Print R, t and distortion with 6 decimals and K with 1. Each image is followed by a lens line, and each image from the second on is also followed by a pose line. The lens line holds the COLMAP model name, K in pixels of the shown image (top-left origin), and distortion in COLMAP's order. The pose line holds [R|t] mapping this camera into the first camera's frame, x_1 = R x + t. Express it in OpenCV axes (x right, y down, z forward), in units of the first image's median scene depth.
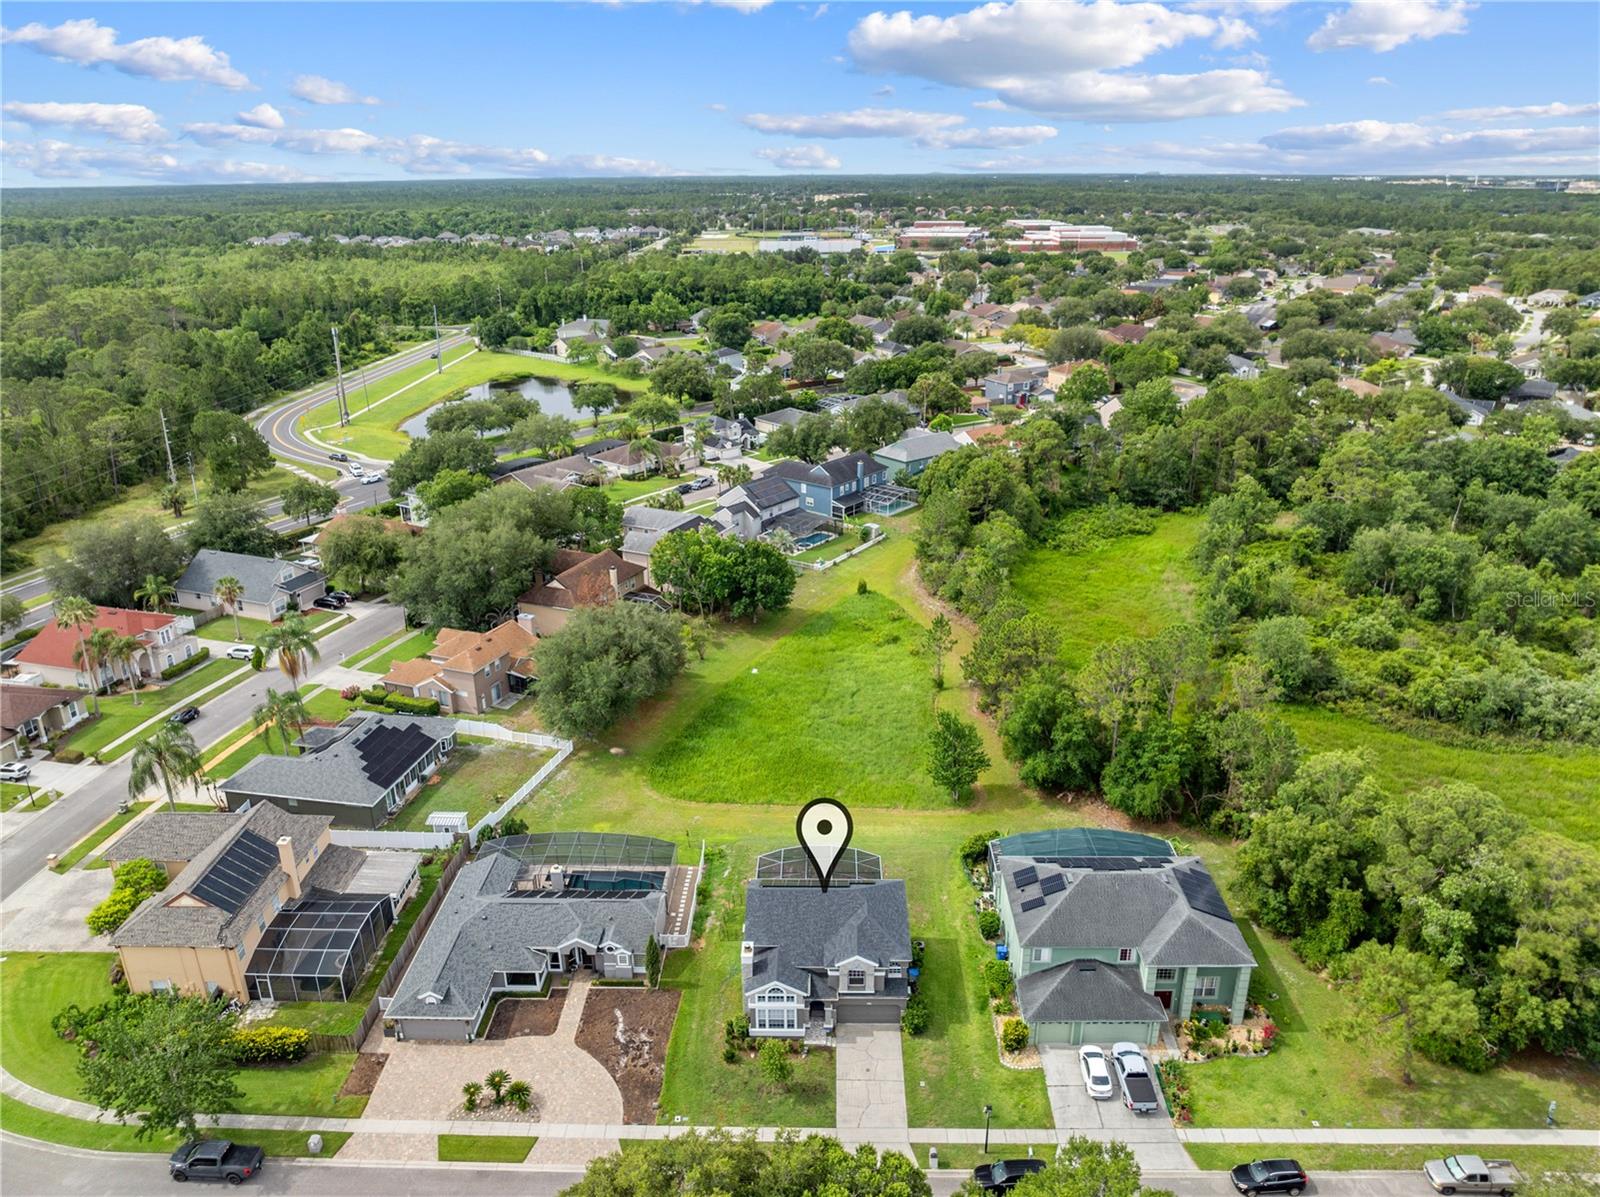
lens RADIAL K [[1125.0, 0, 808.4], [0, 1125.0, 597.0], [0, 0, 1]] dist [-0.010175, -0.059841]
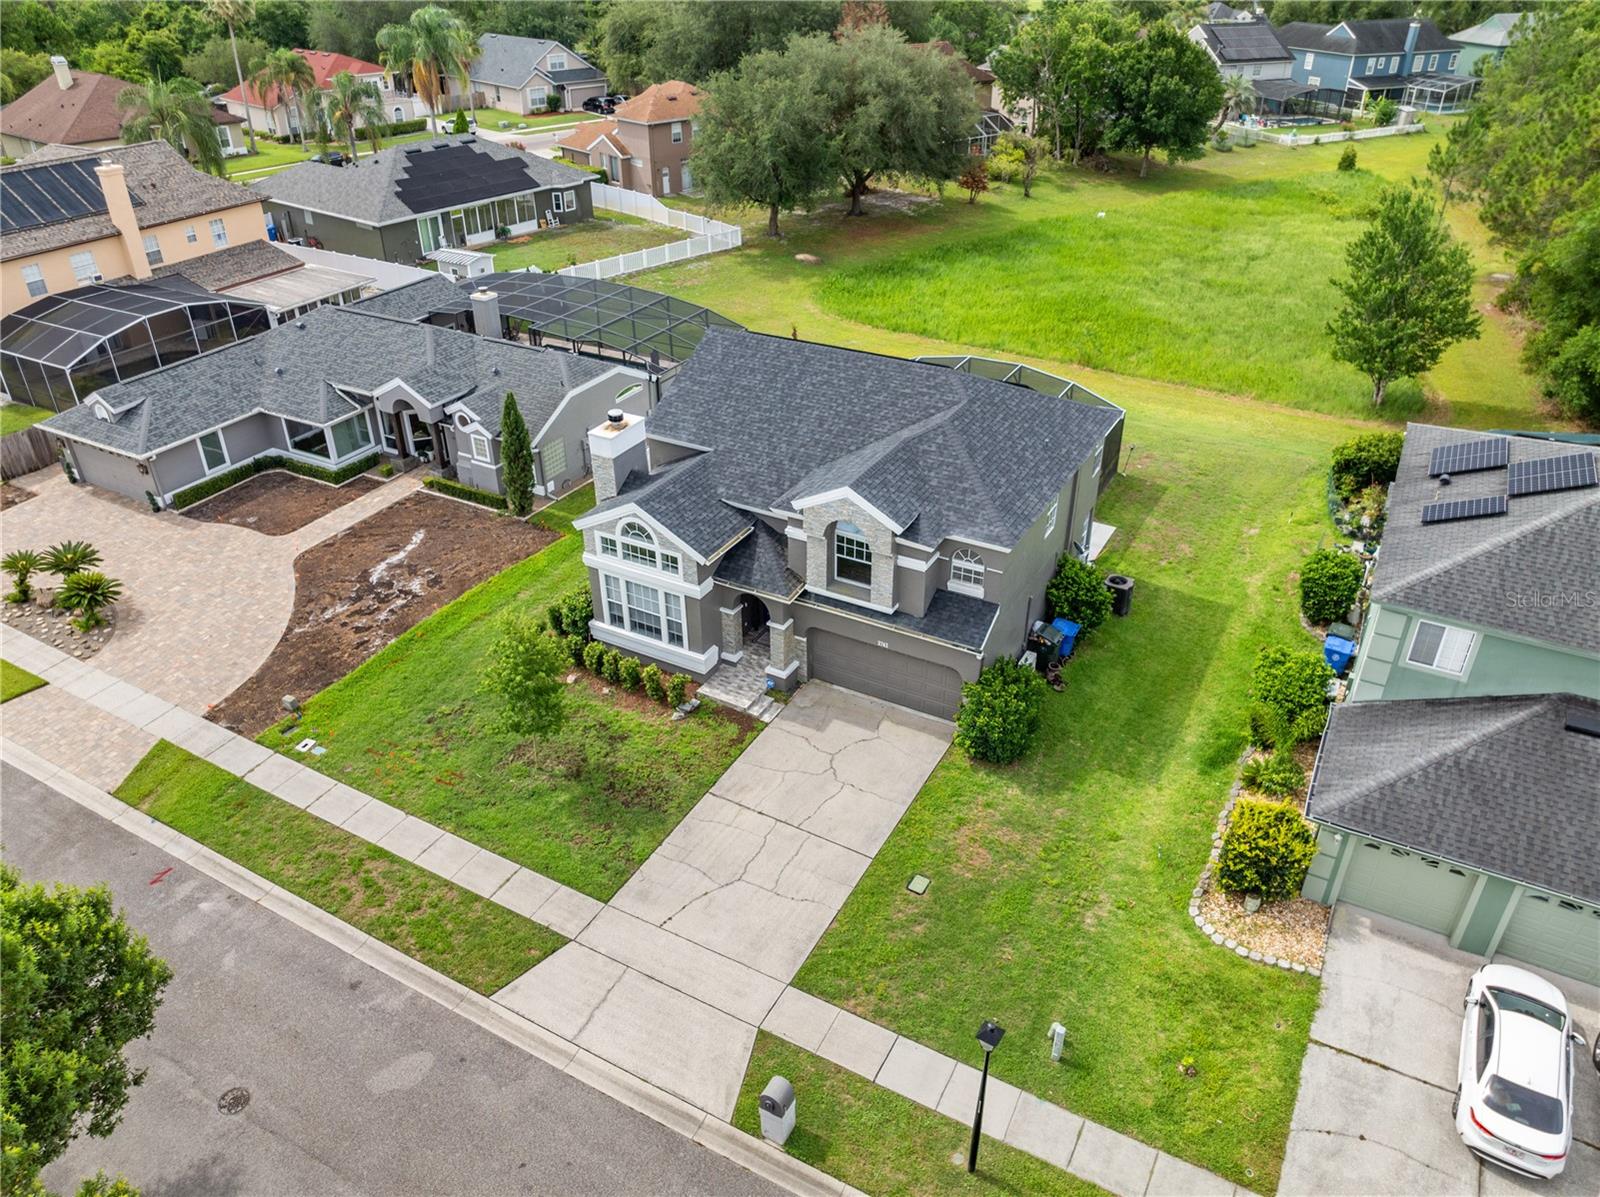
lens RADIAL K [[1127.4, 0, 808.8], [0, 1127.4, 593.5], [0, 0, 1]] dist [-0.036213, 0.005902]
pose [[0.885151, 0.245332, -0.395374, 0.166082], [-0.168719, 0.961107, 0.218650, 0.258482], [0.433638, -0.126832, 0.892116, 0.635181]]
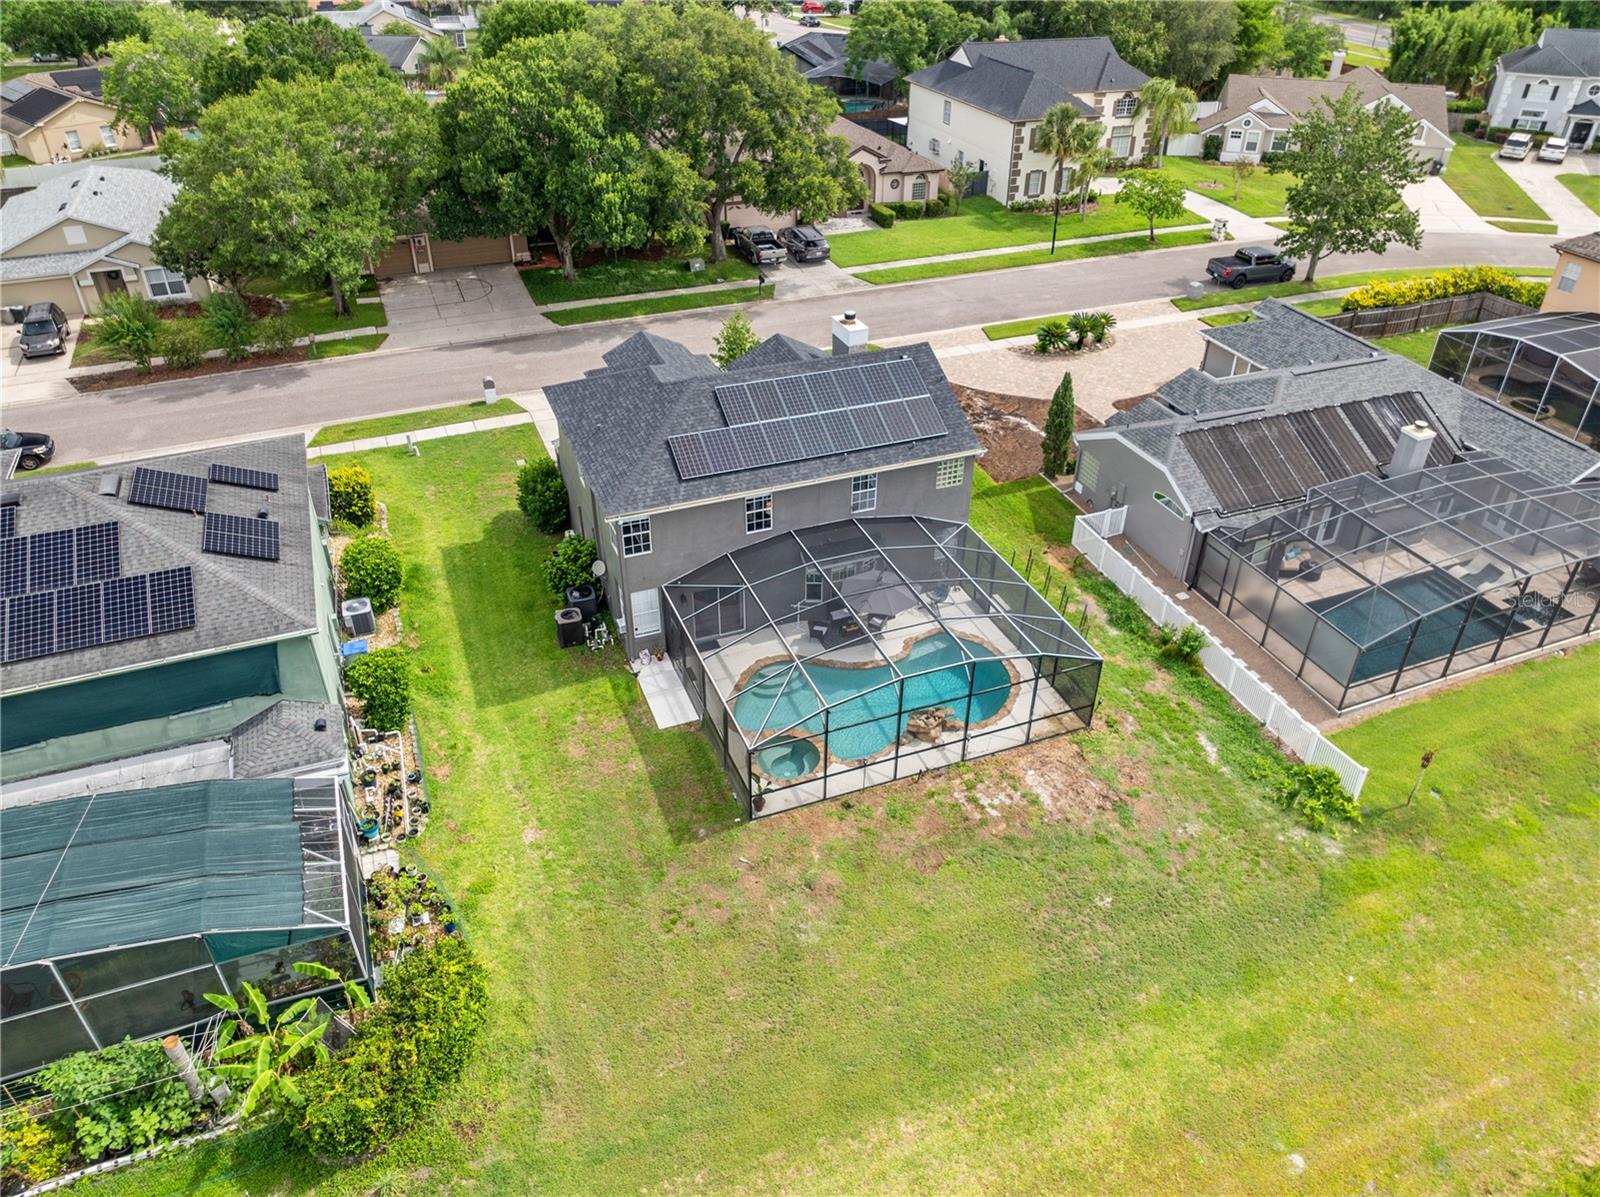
lens RADIAL K [[1127.4, 0, 808.8], [0, 1127.4, 593.5], [0, 0, 1]] dist [-0.036213, 0.005902]
pose [[-0.920381, 0.219203, -0.323803, 0.155411], [-0.140591, 0.587206, 0.797135, -0.031056], [0.364873, 0.779192, -0.509635, 1.292766]]
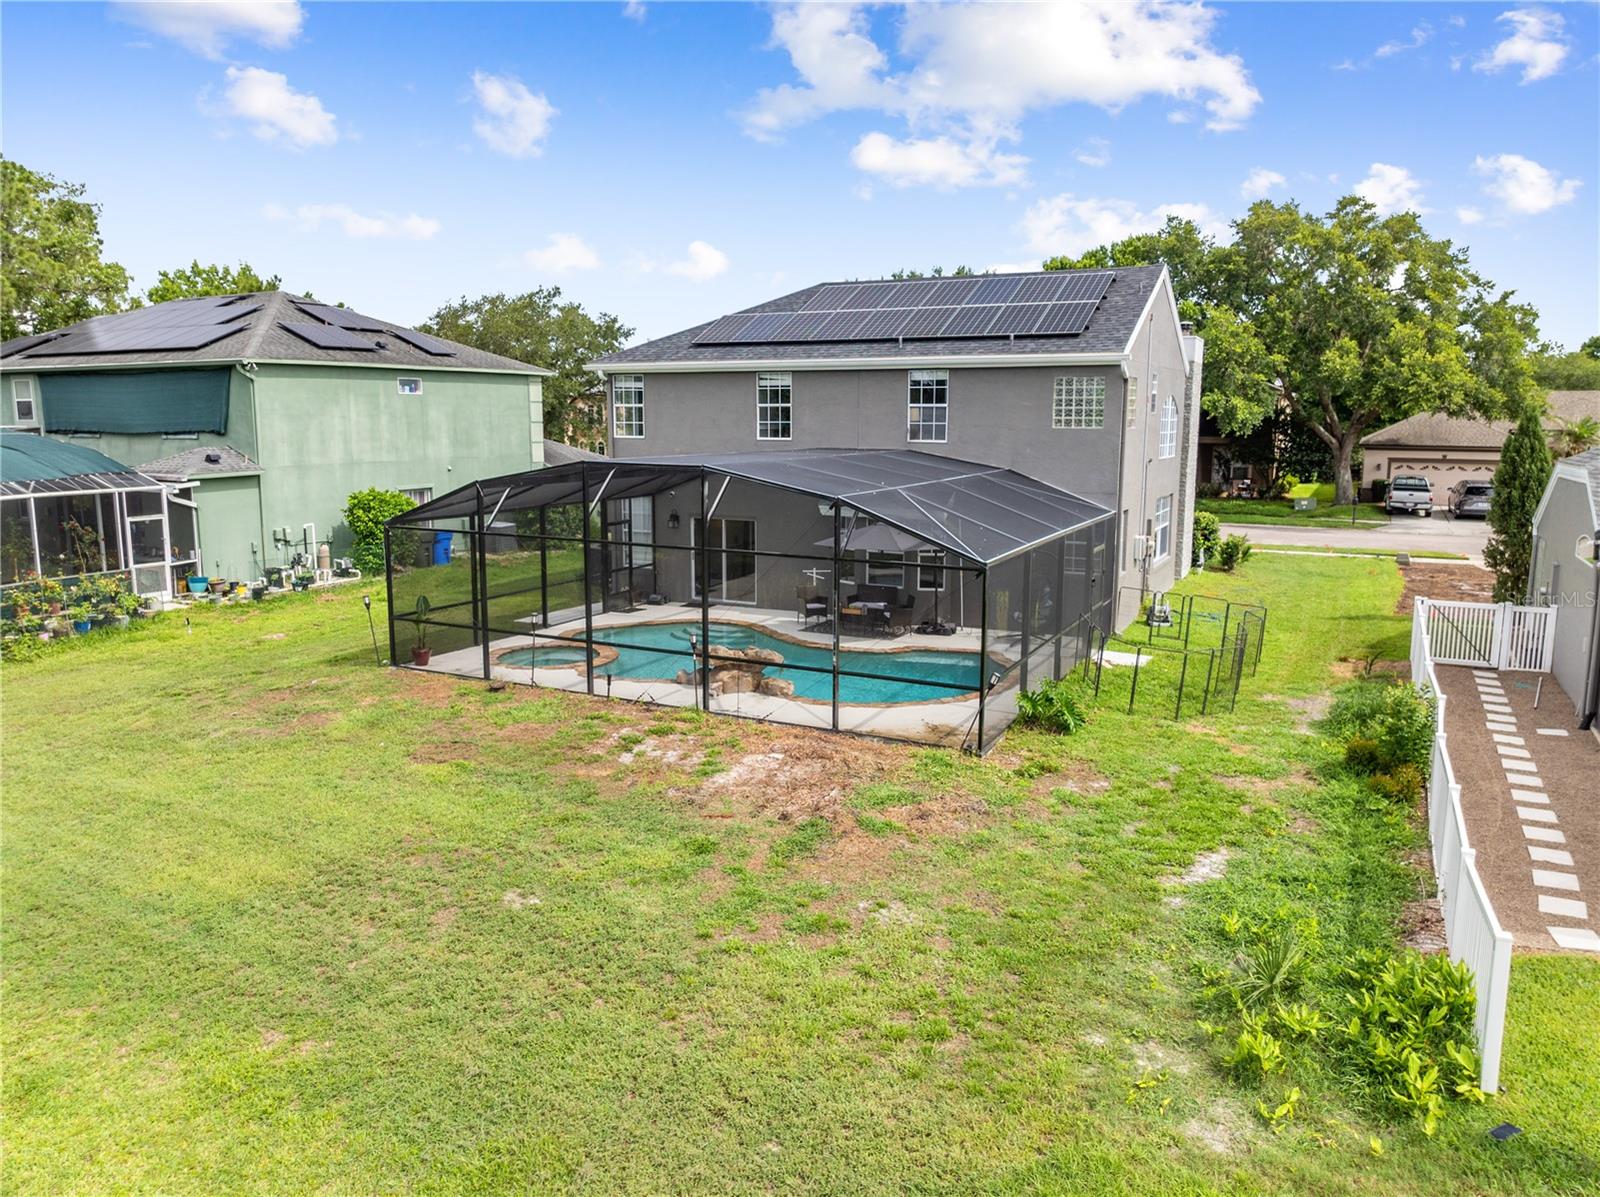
lens RADIAL K [[1125.4, 0, 808.1], [0, 1125.4, 596.4], [0, 0, 1]] dist [-0.040828, 0.005602]
pose [[-0.902101, -0.062219, 0.427015, -0.099292], [0.159250, 0.871701, 0.463441, 0.188545], [-0.401064, 0.486073, -0.776454, 1.298703]]
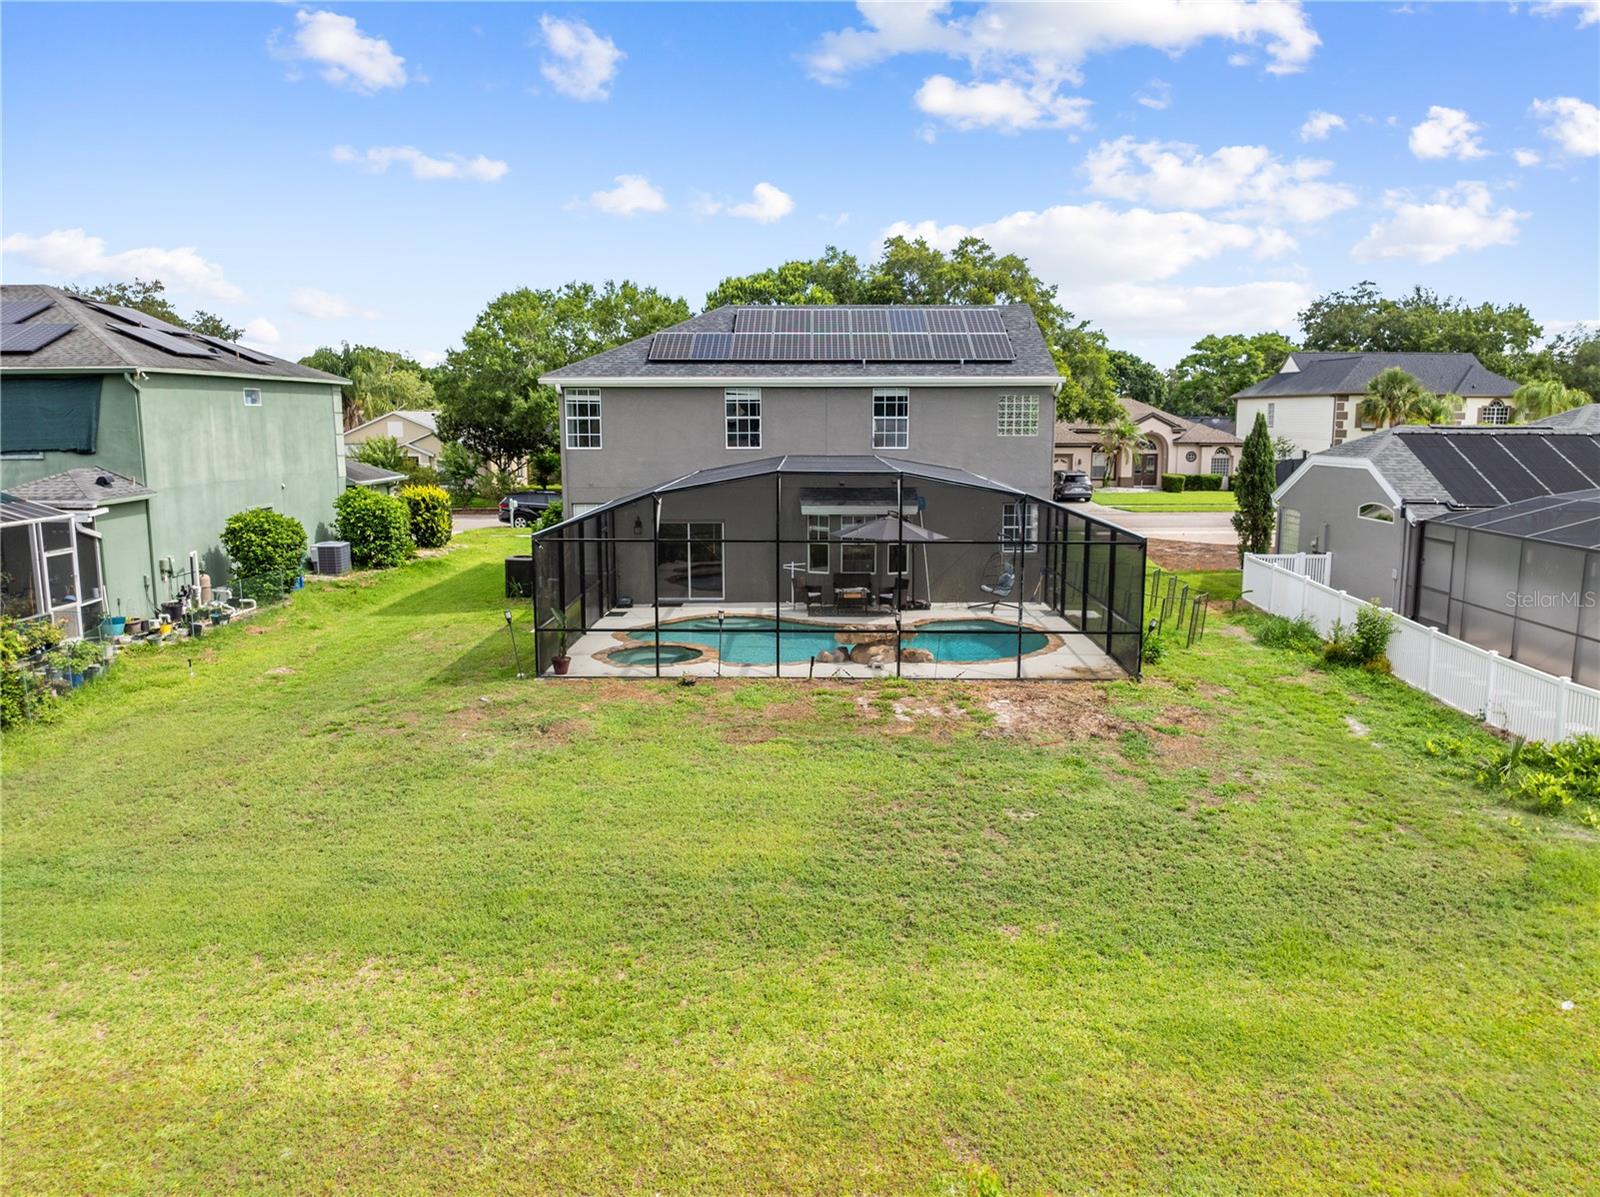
lens RADIAL K [[1125.4, 0, 808.1], [0, 1125.4, 596.4], [0, 0, 1]] dist [-0.040828, 0.005602]
pose [[-0.999819, 0.013408, -0.013473, 0.020539], [0.004903, 0.866737, 0.498742, 0.163054], [0.018364, 0.498586, -0.866646, 1.356436]]
